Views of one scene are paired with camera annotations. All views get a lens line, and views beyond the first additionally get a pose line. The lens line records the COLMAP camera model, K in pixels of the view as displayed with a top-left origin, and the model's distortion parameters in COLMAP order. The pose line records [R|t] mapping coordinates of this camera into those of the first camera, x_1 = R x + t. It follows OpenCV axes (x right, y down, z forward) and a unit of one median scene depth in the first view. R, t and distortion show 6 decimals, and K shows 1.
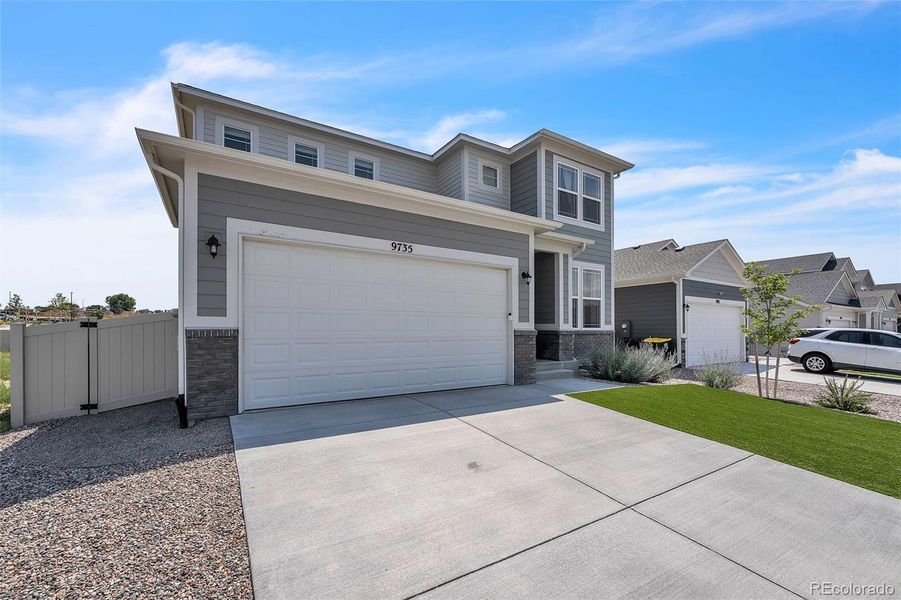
lens RADIAL K [[367.5, 0, 447.7], [0, 367.5, 330.4], [0, 0, 1]] dist [0.000633, -0.001177]
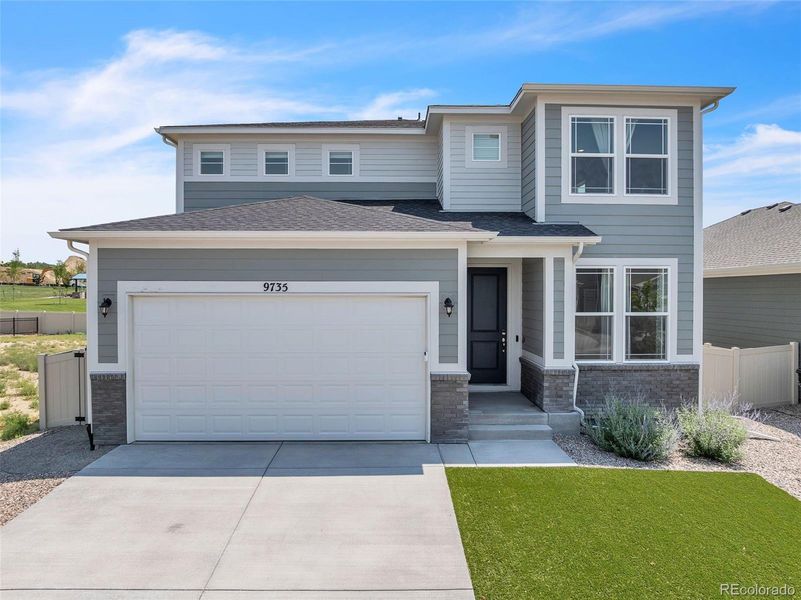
lens RADIAL K [[555.4, 0, 400.7], [0, 555.4, 302.8], [0, 0, 1]] dist [-0.036069, -0.001834]
pose [[0.861475, 0.004954, -0.507775, 0.726283], [0.000874, 0.999936, 0.011238, -0.165858], [0.507799, -0.010125, 0.861416, -0.055803]]
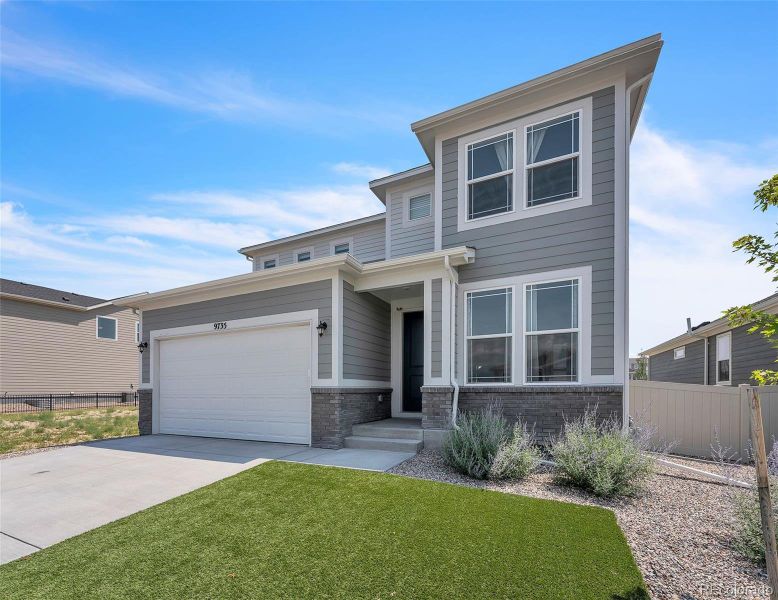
lens RADIAL K [[345.6, 0, 378.4], [0, 345.6, 391.4], [0, 0, 1]] dist [0.000074, 0.000662]
pose [[0.539289, -0.005202, -0.842105, 1.004940], [0.005803, 0.999980, -0.002461, 0.011812], [0.842101, -0.003559, 0.539309, 0.668423]]
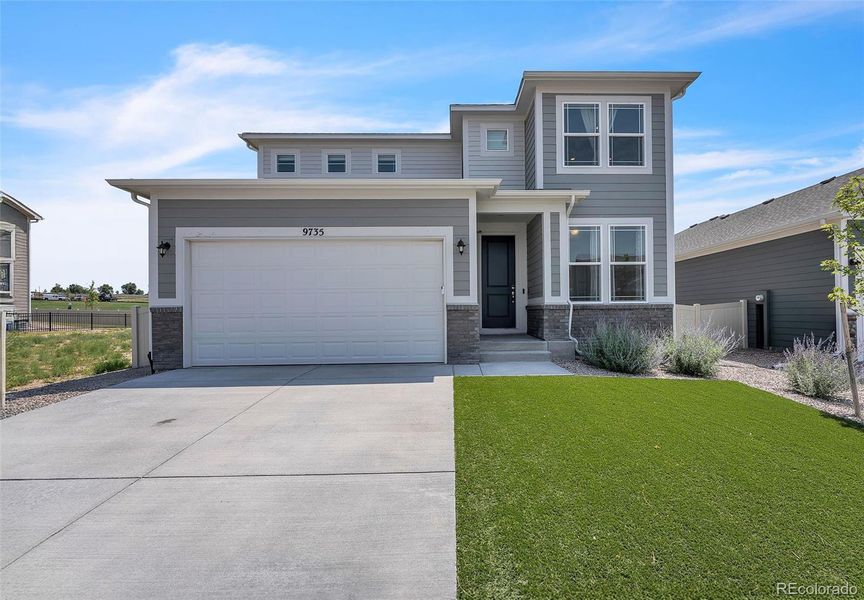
lens RADIAL K [[360.4, 0, 460.0], [0, 360.4, 310.2], [0, 0, 1]] dist [0.000642, -0.000500]
pose [[0.864682, -0.013695, -0.502133, 0.664001], [0.011741, 0.999906, -0.007053, 0.019961], [0.502182, 0.000203, 0.864762, 0.230604]]
